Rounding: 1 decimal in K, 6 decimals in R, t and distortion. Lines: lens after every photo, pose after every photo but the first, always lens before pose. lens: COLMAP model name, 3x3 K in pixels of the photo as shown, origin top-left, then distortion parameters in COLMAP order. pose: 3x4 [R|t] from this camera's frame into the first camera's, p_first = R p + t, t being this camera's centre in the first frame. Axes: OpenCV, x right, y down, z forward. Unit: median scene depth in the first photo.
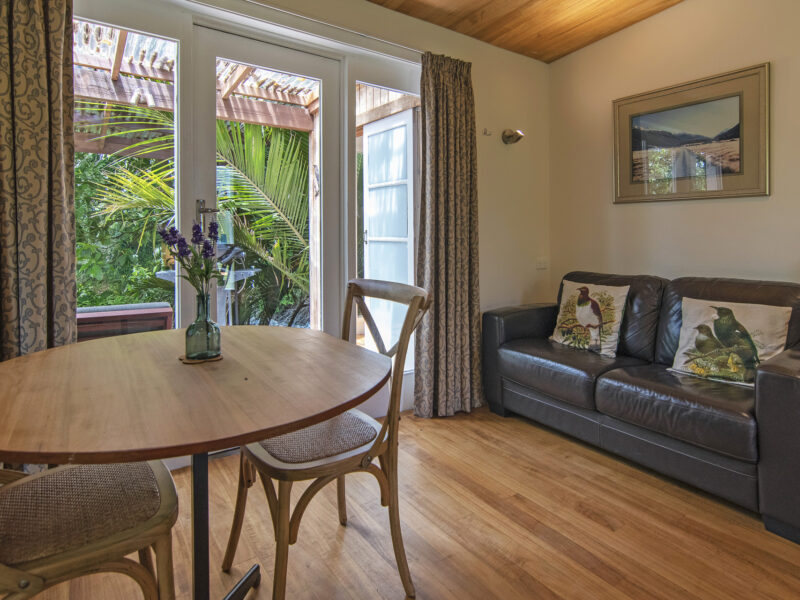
lens RADIAL K [[438.9, 0, 460.4], [0, 438.9, 269.4], [0, 0, 1]] dist [-0.003308, -0.001129]
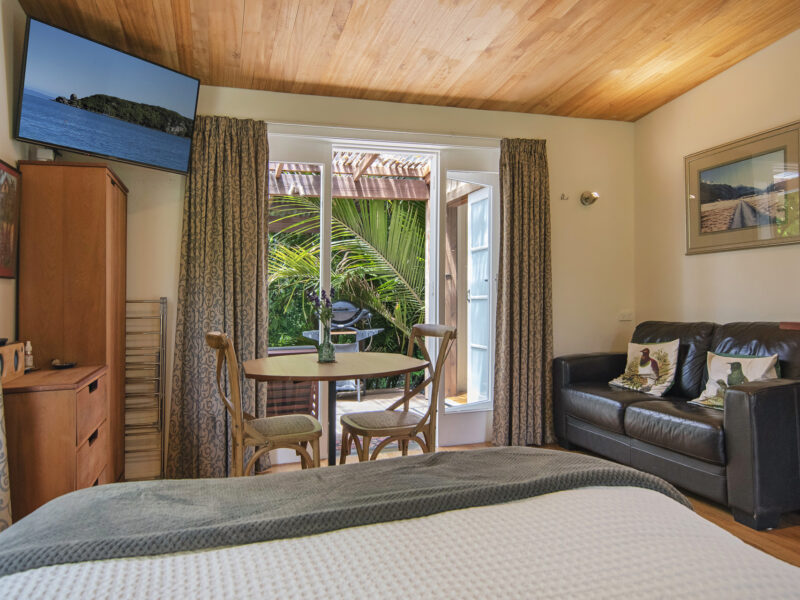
lens RADIAL K [[575.7, 0, 437.2], [0, 575.7, 283.7], [0, 0, 1]] dist [-0.004461, -0.002855]
pose [[0.935307, -0.039577, -0.351618, 0.286897], [0.004241, 0.994907, -0.100703, 0.052720], [0.353813, 0.092697, 0.930711, -0.480793]]
